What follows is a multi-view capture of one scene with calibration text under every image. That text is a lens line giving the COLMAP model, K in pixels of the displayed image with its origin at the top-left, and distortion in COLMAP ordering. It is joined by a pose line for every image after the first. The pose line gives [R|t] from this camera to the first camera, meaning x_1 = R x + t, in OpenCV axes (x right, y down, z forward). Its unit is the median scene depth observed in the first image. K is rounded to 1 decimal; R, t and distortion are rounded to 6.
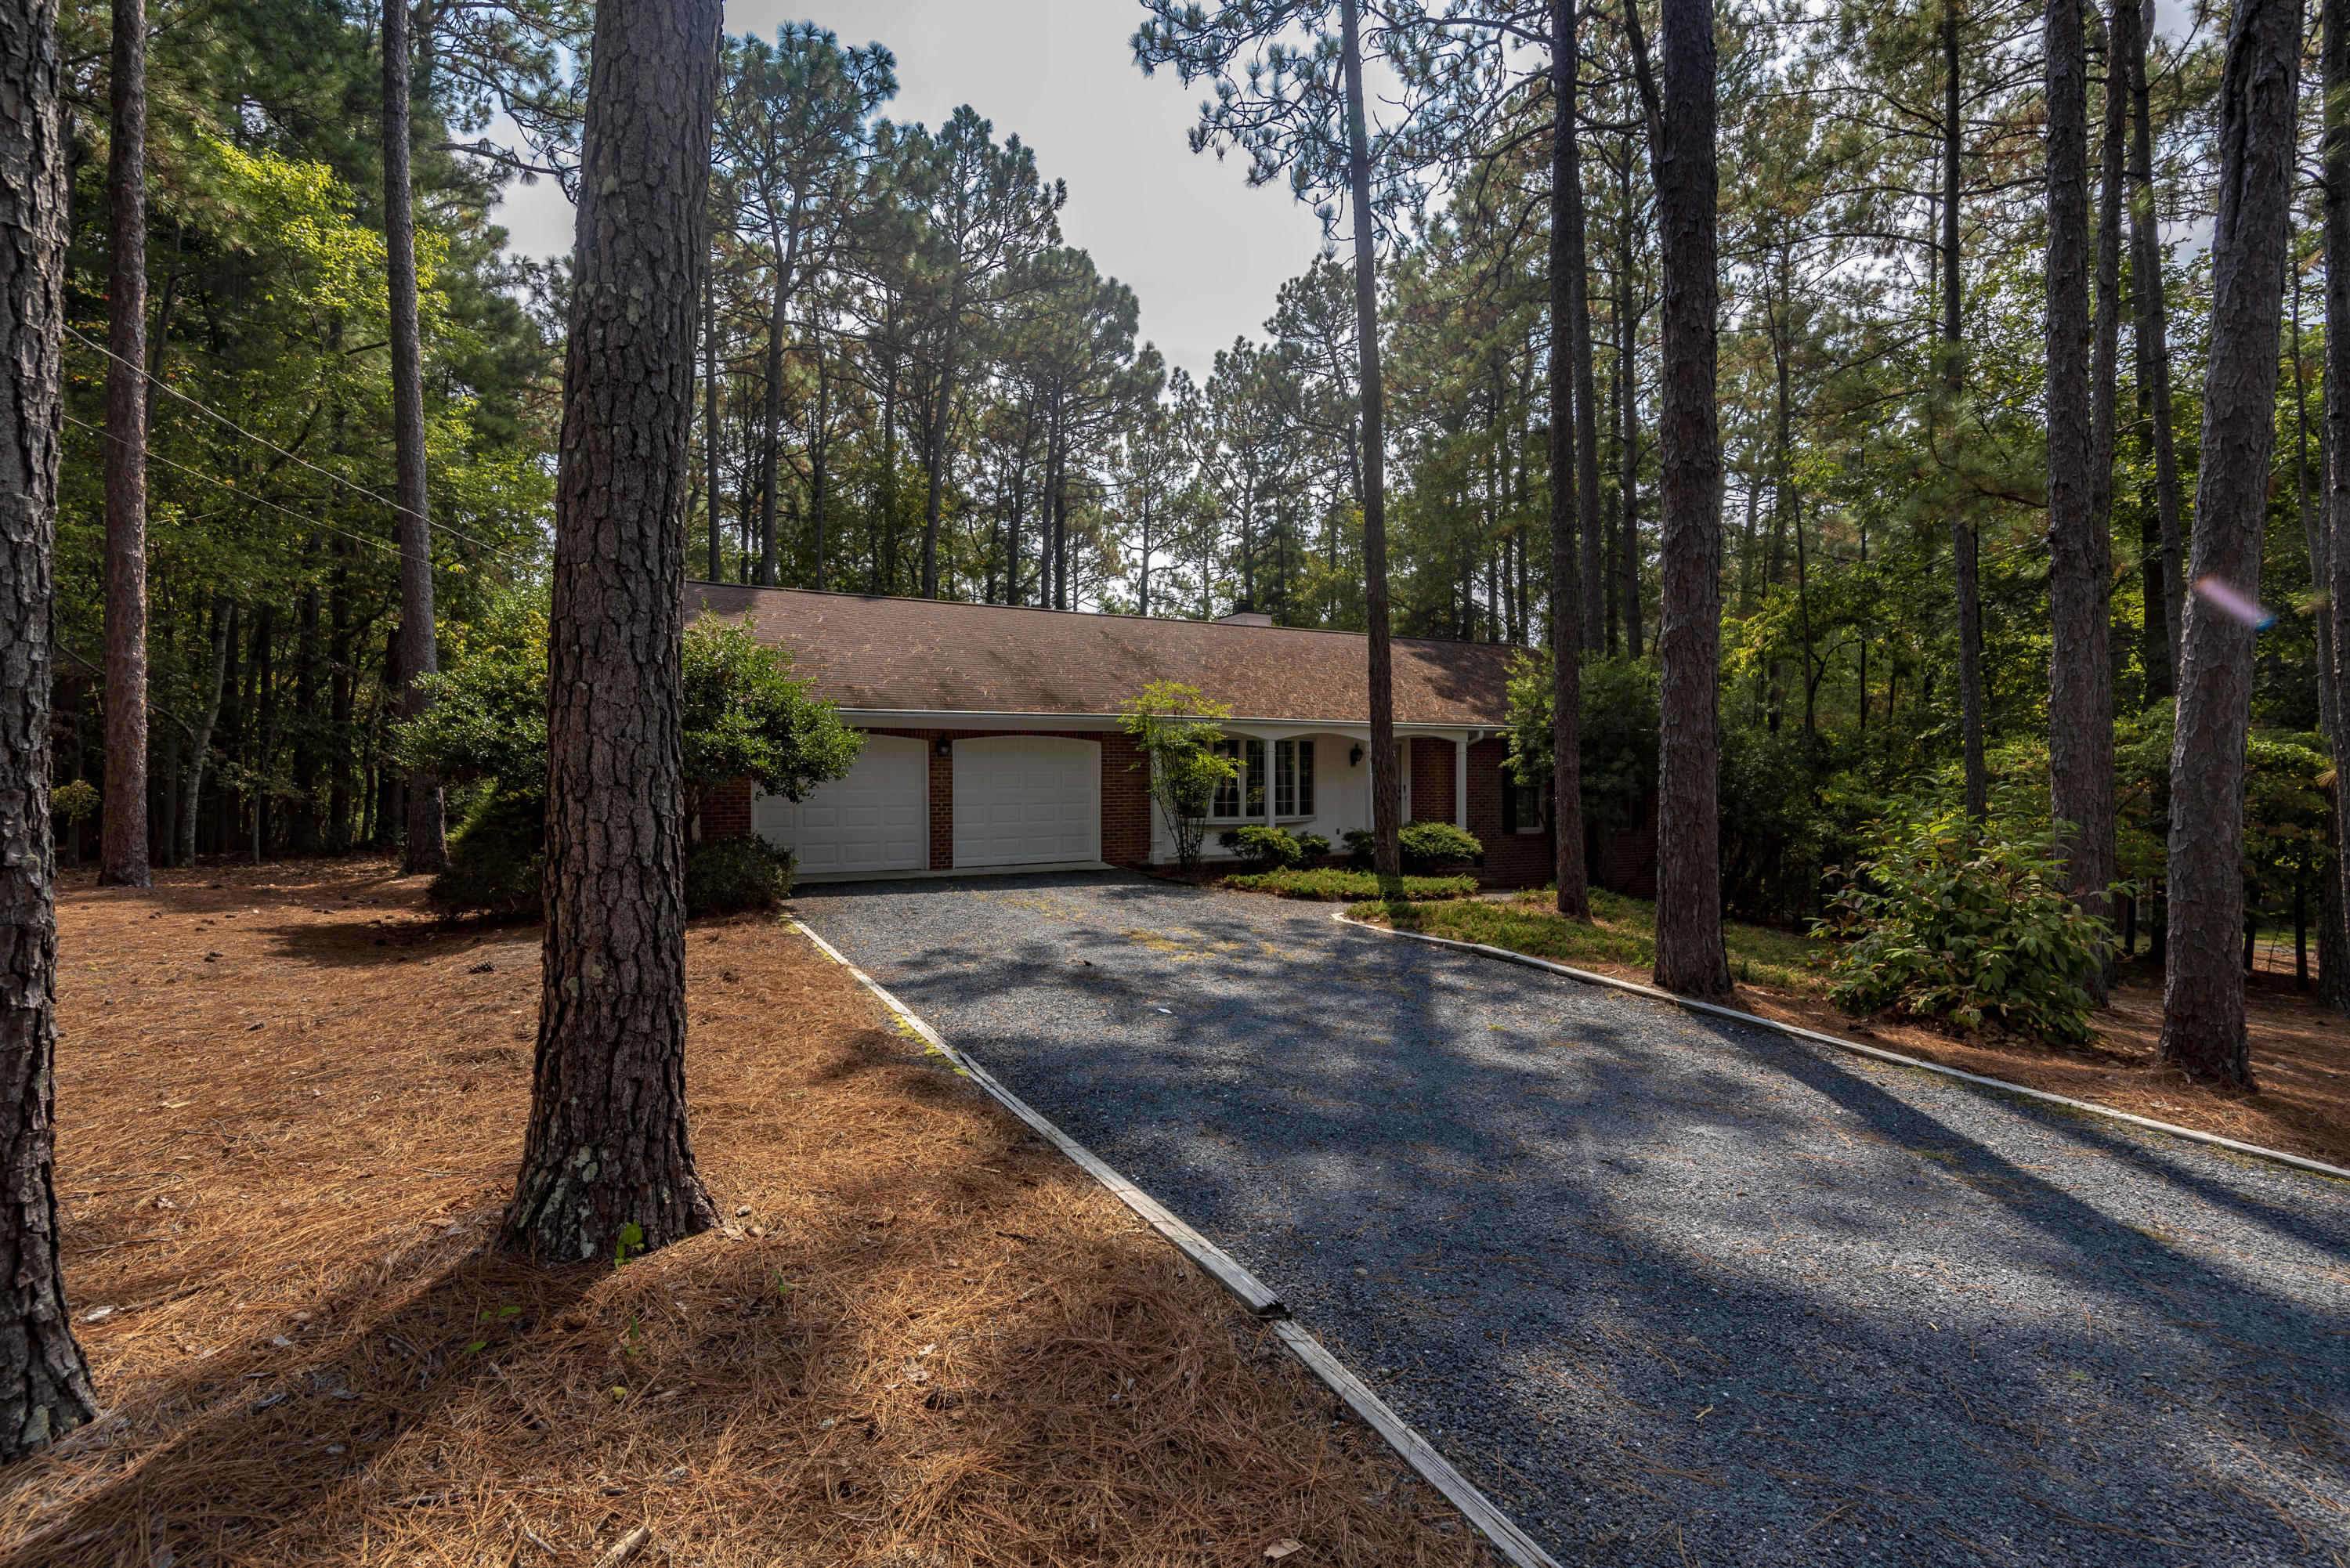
lens RADIAL K [[1071.9, 0, 1166.8], [0, 1071.9, 784.1], [0, 0, 1]] dist [-0.000715, -0.000085]
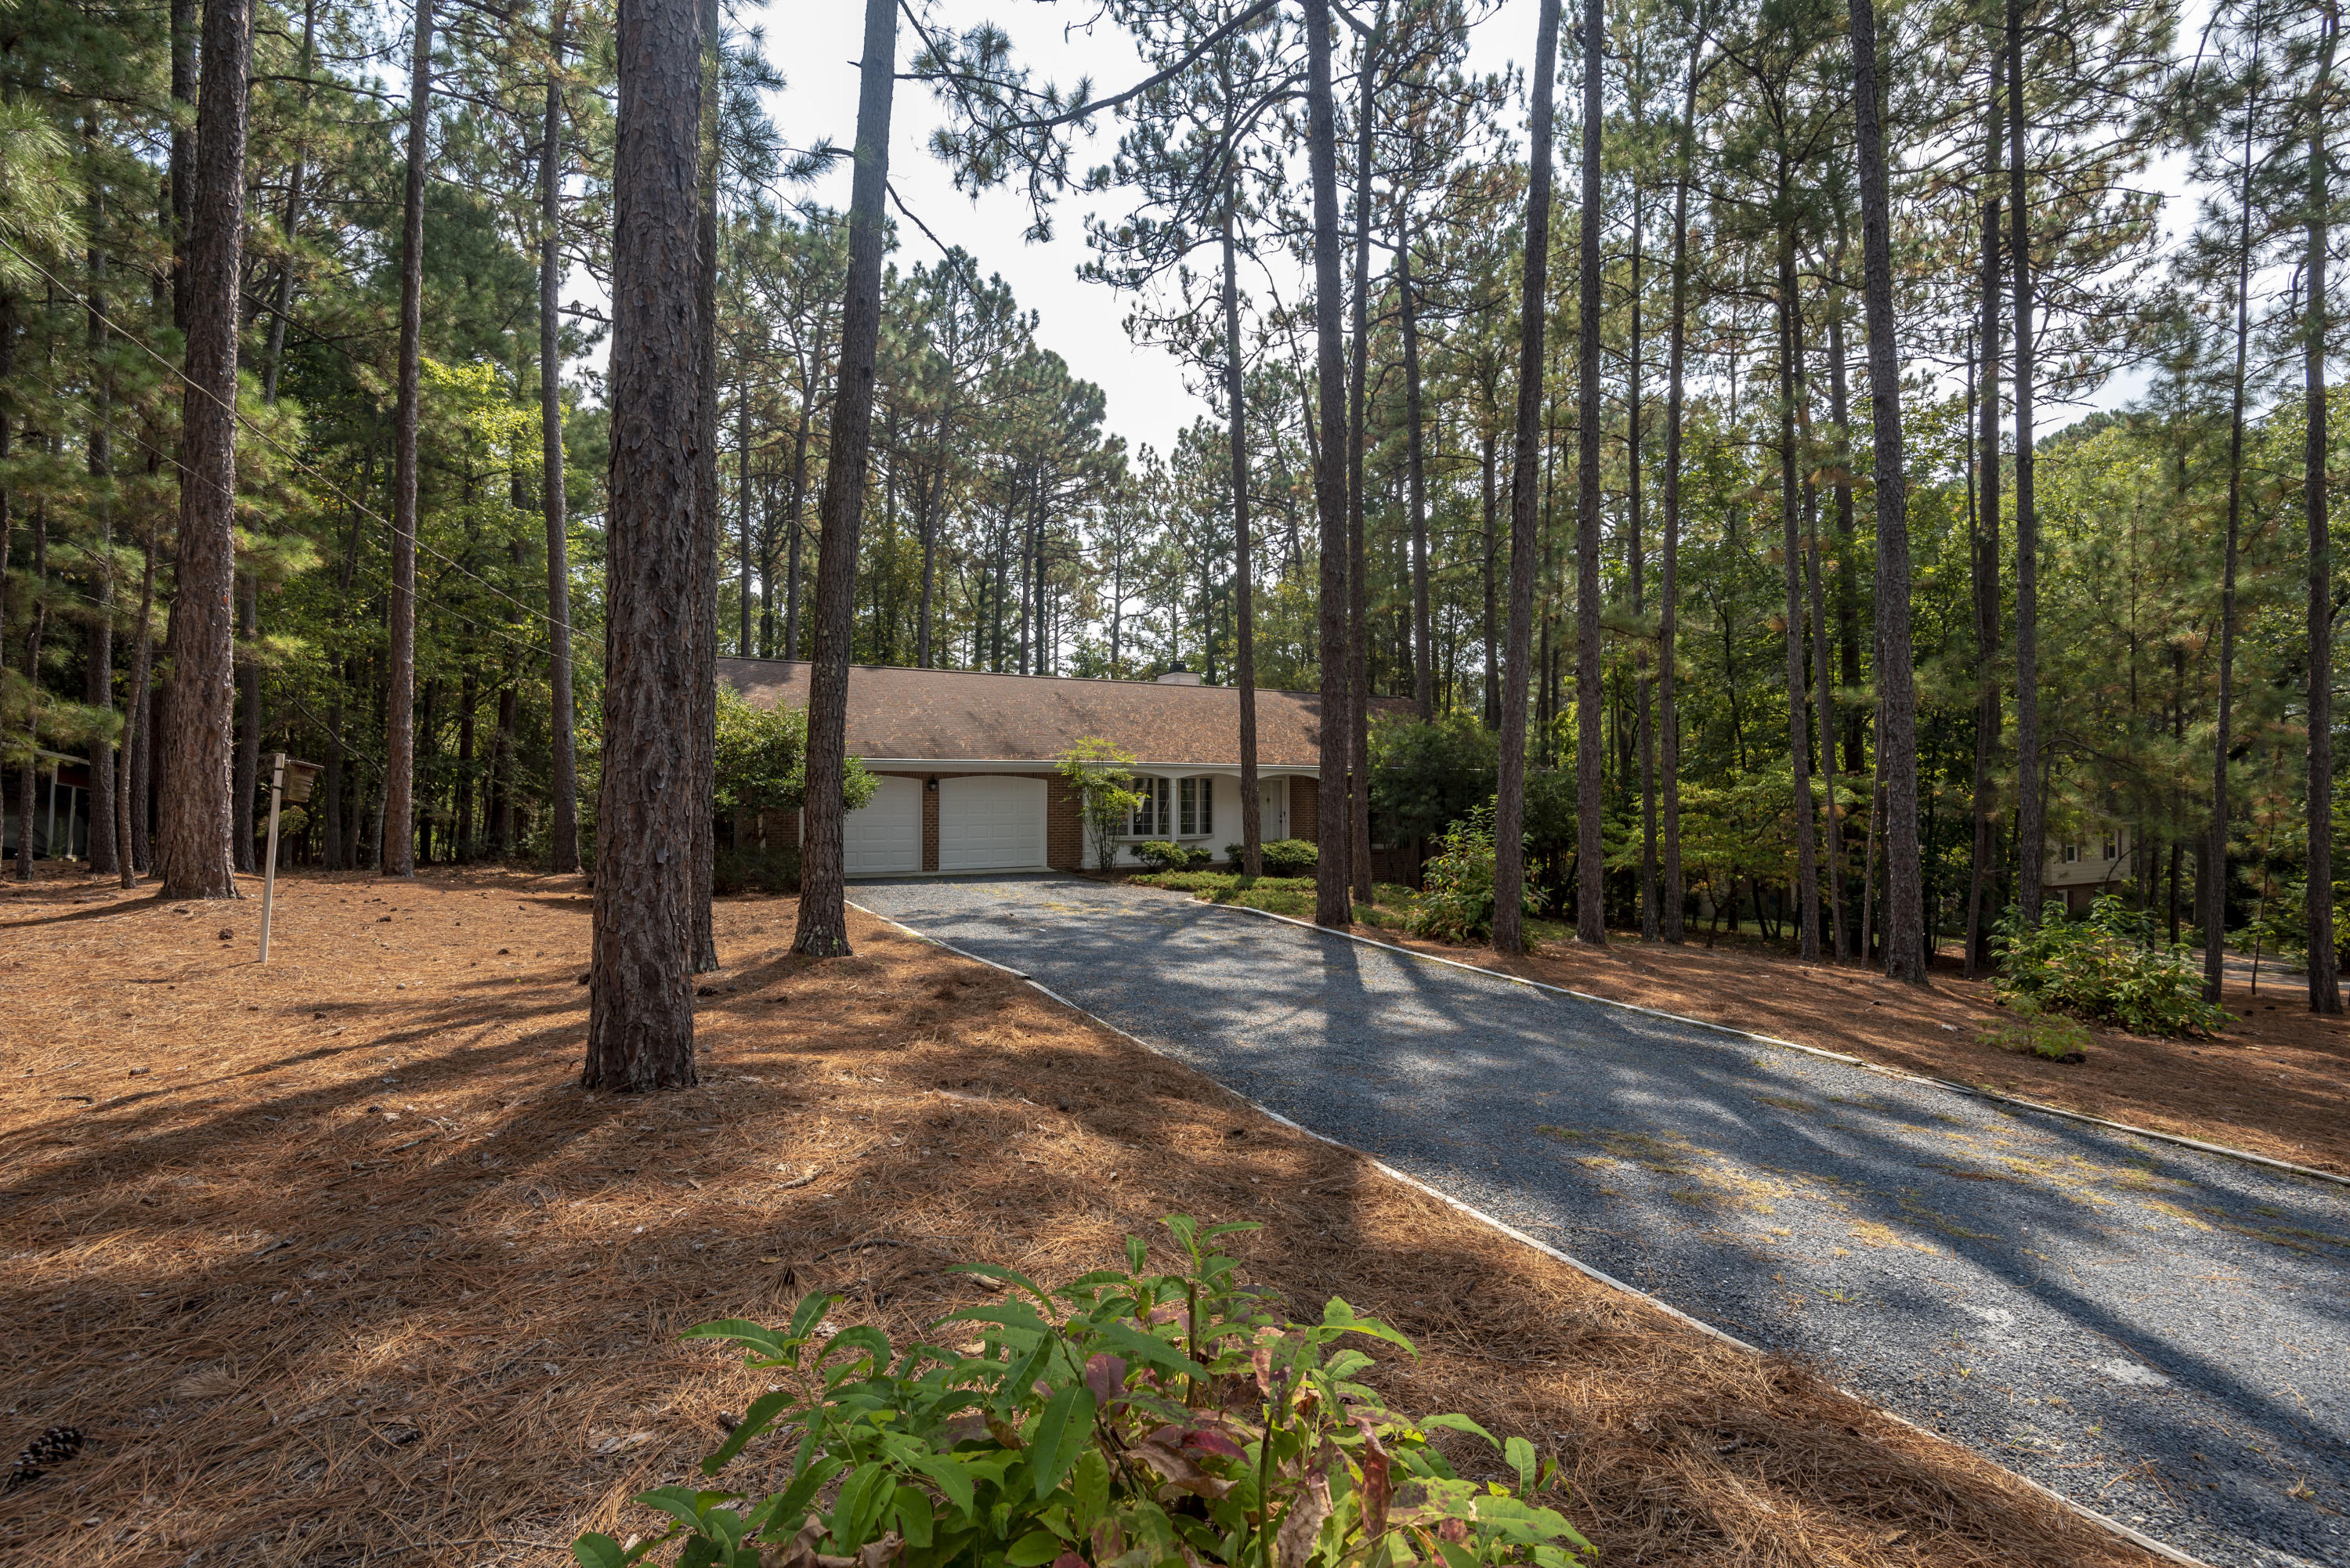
lens RADIAL K [[1071.9, 0, 1183.2], [0, 1071.9, 795.1], [0, 0, 1]] dist [-0.000715, -0.000085]
pose [[0.999796, 0.004273, 0.019727, 0.043614], [-0.004079, 0.999943, -0.009852, -0.003596], [-0.019768, 0.009769, 0.999757, -0.193983]]
